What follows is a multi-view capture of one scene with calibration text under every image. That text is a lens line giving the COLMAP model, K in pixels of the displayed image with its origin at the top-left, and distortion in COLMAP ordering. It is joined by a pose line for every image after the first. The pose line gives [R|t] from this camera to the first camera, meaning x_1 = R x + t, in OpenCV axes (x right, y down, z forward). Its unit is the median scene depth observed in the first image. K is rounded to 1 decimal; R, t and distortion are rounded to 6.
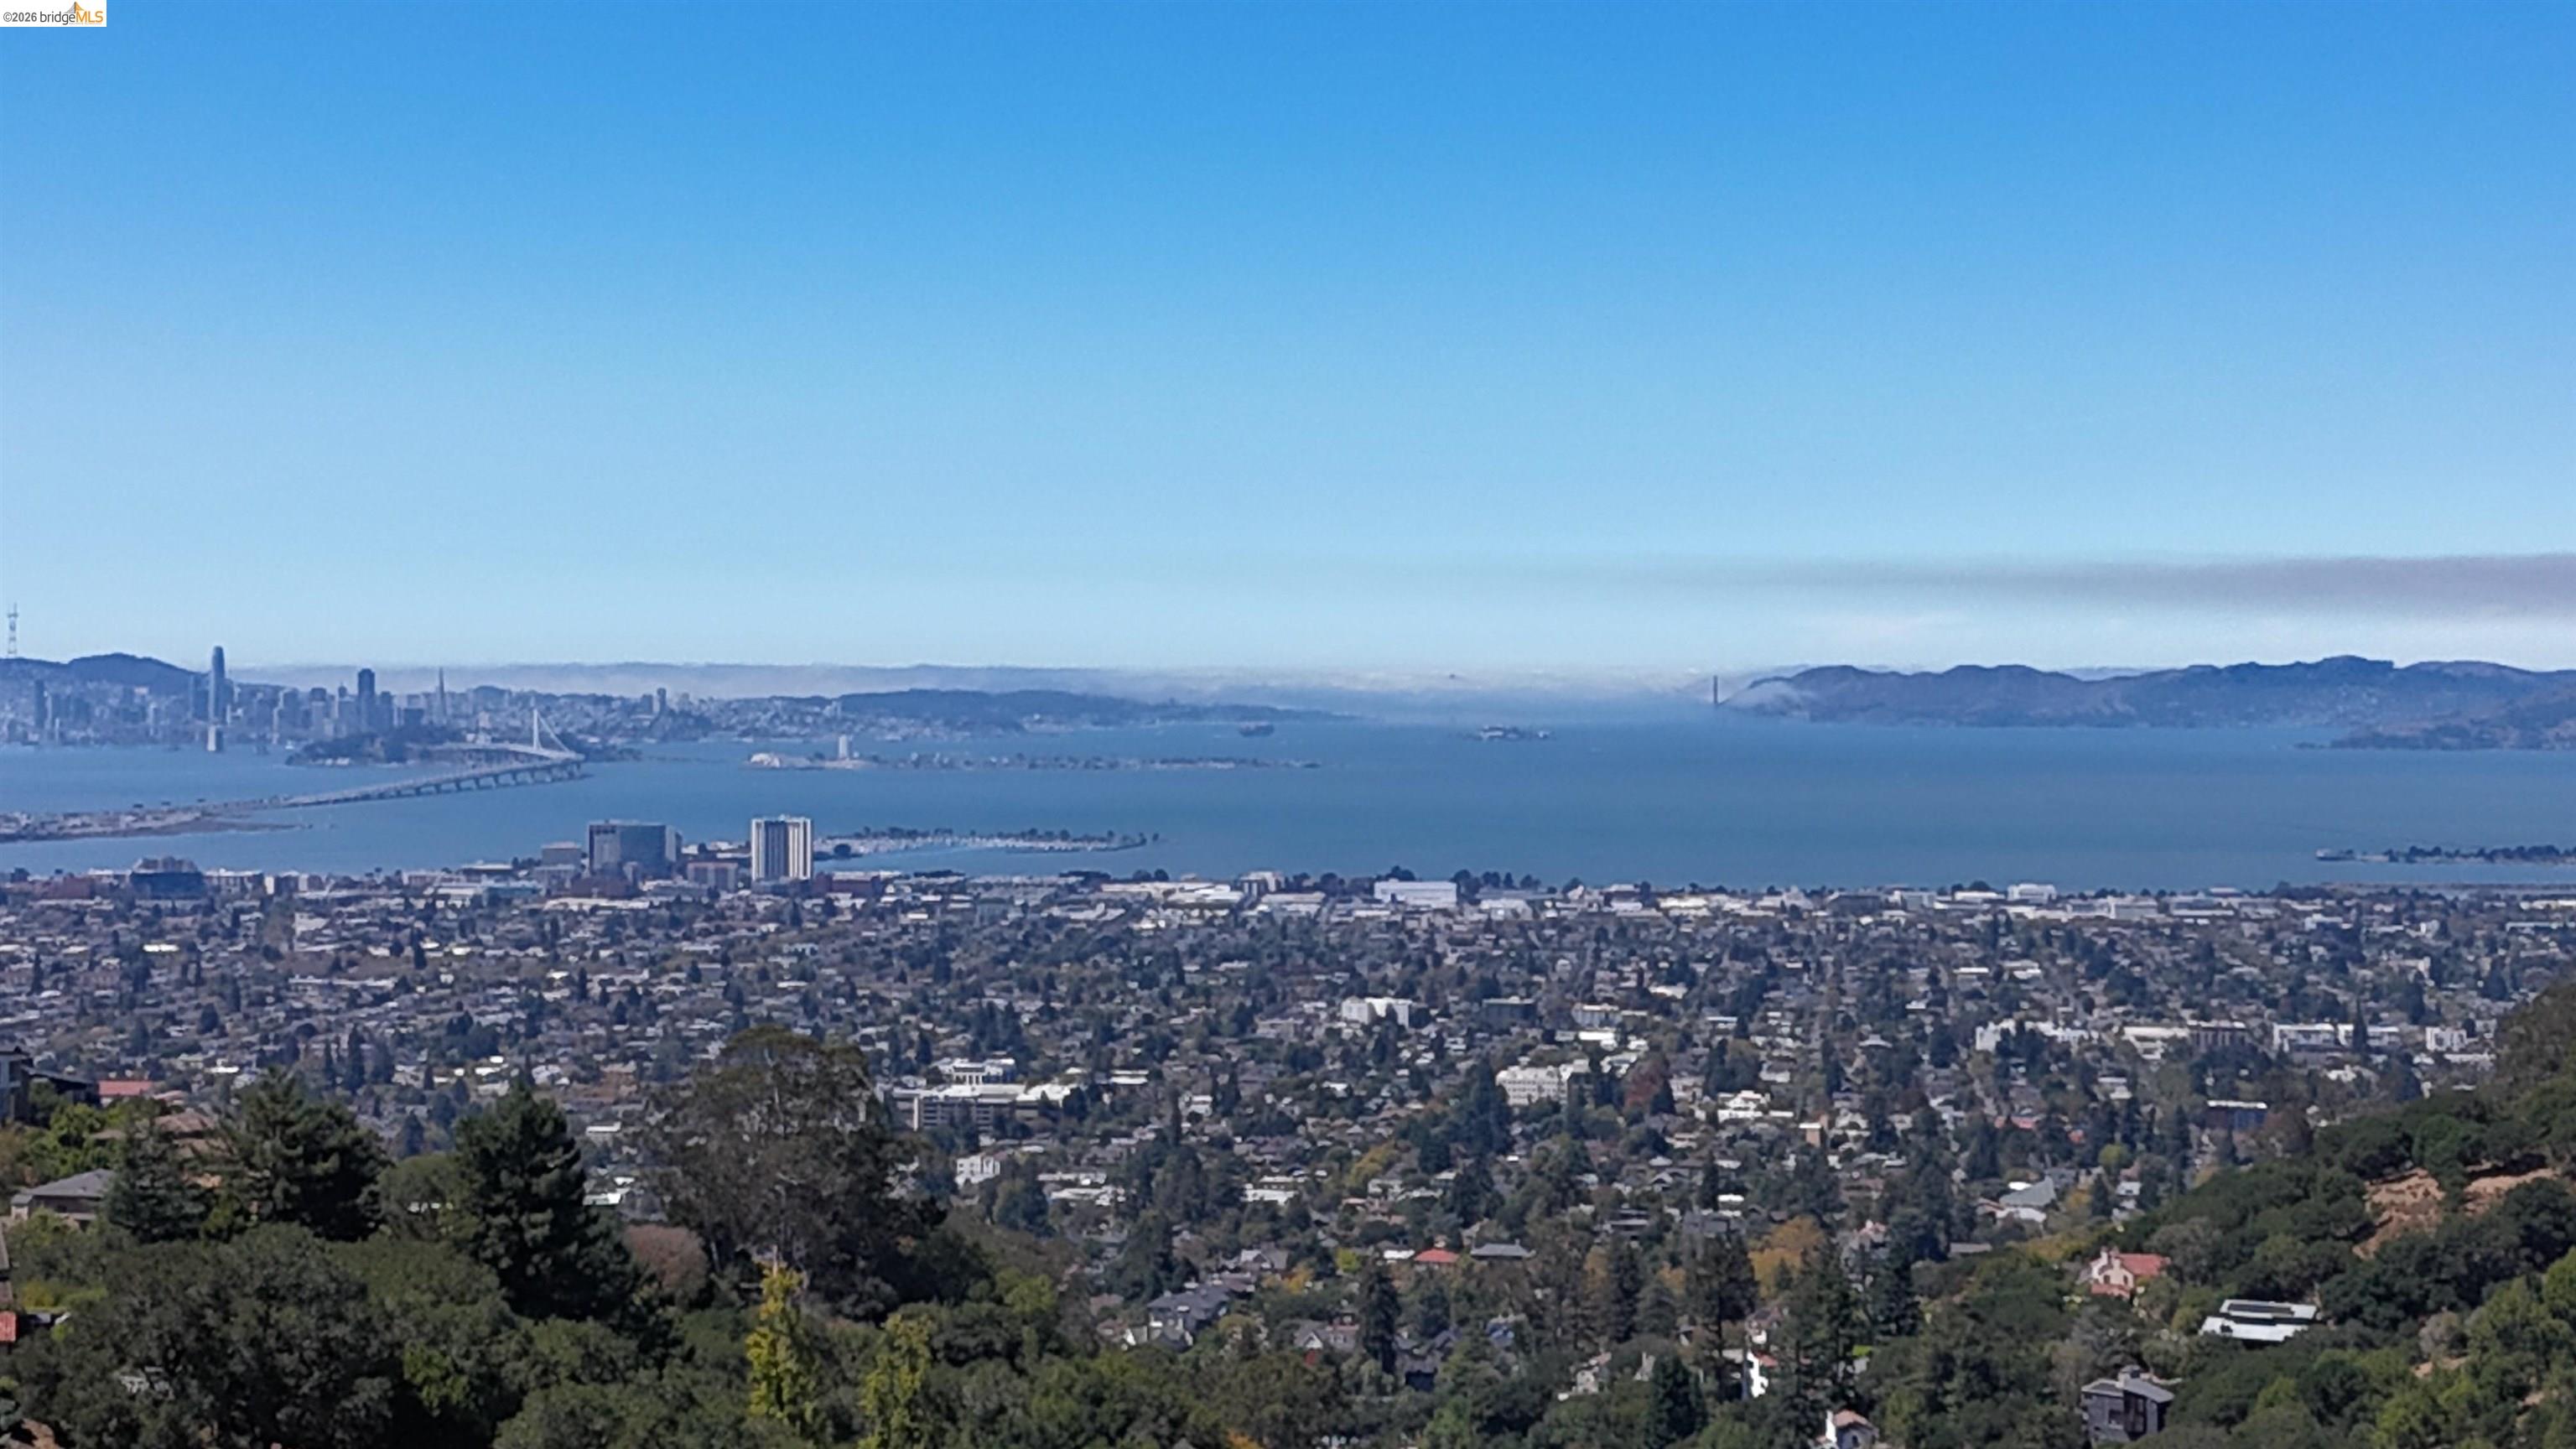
lens RADIAL K [[1892.1, 0, 1288.0], [0, 1892.1, 724.5], [0, 0, 1]] dist [0.102609, -0.101817]
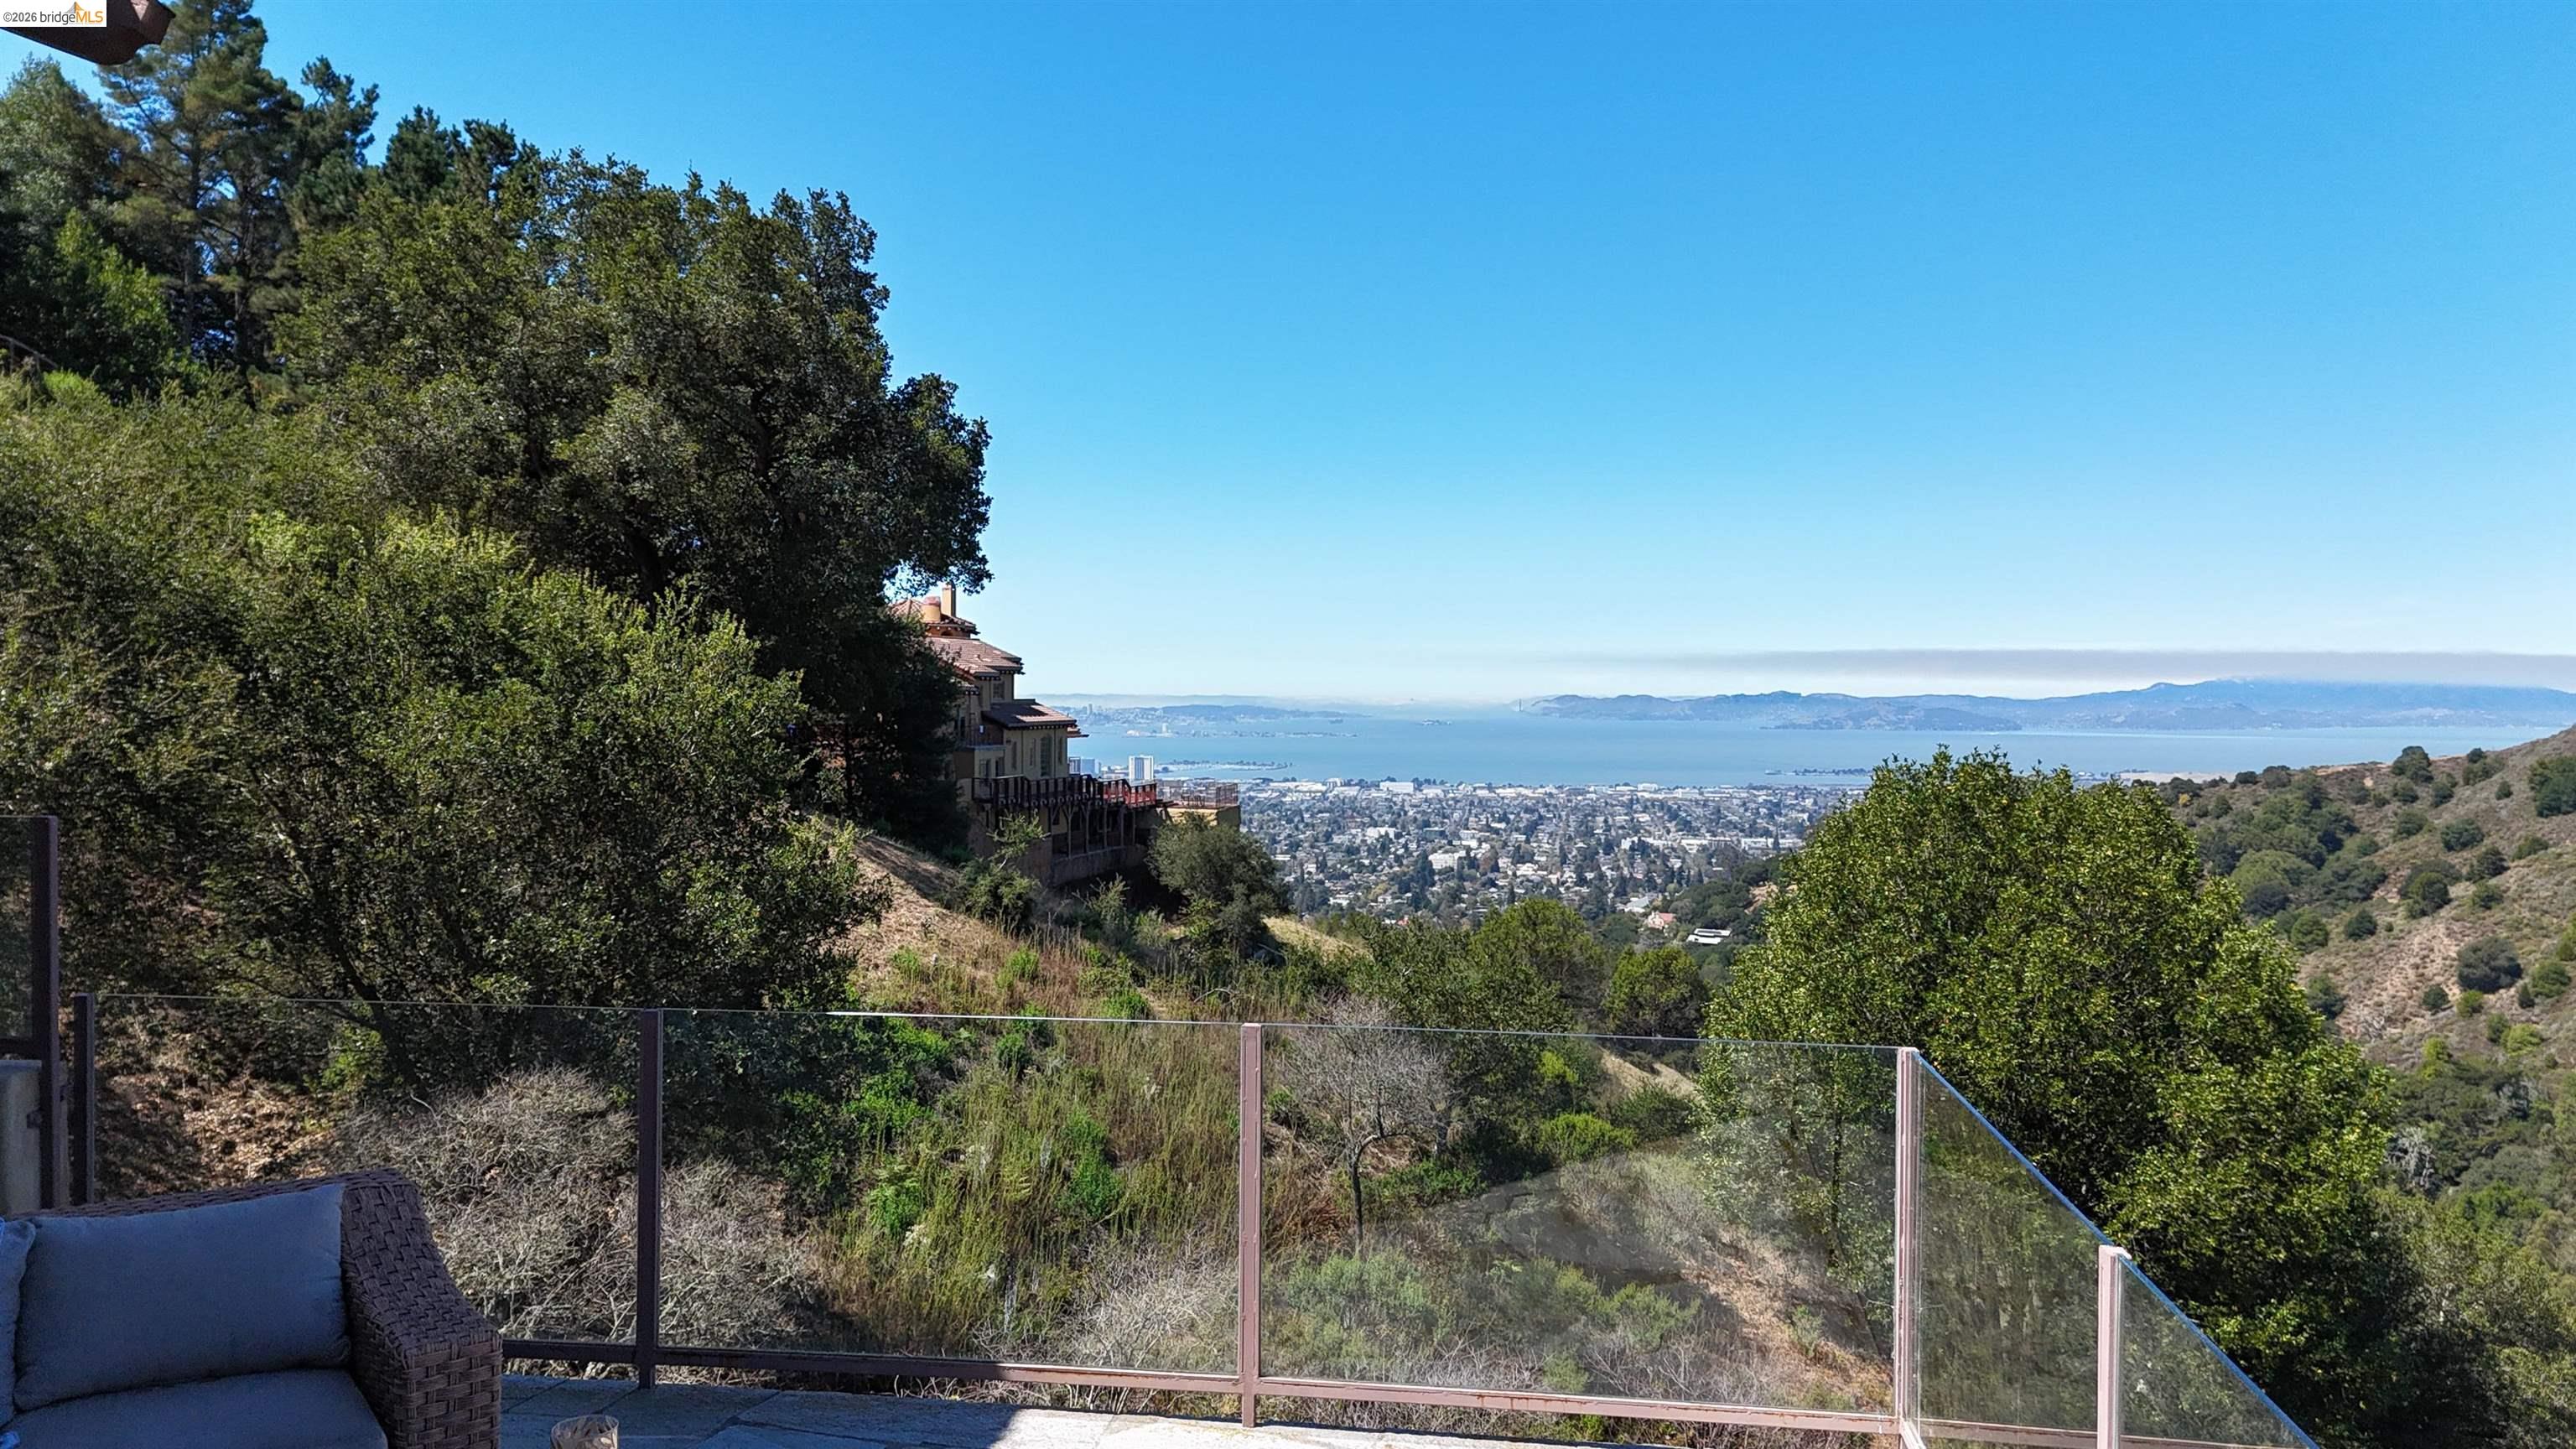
lens RADIAL K [[1892.1, 0, 1288.0], [0, 1892.1, 724.5], [0, 0, 1]] dist [0.102609, -0.101817]
pose [[0.999992, -0.001187, 0.003781, -0.084078], [0.001277, 0.999714, -0.023866, 0.067186], [-0.003752, 0.023870, 0.999708, -1.476668]]
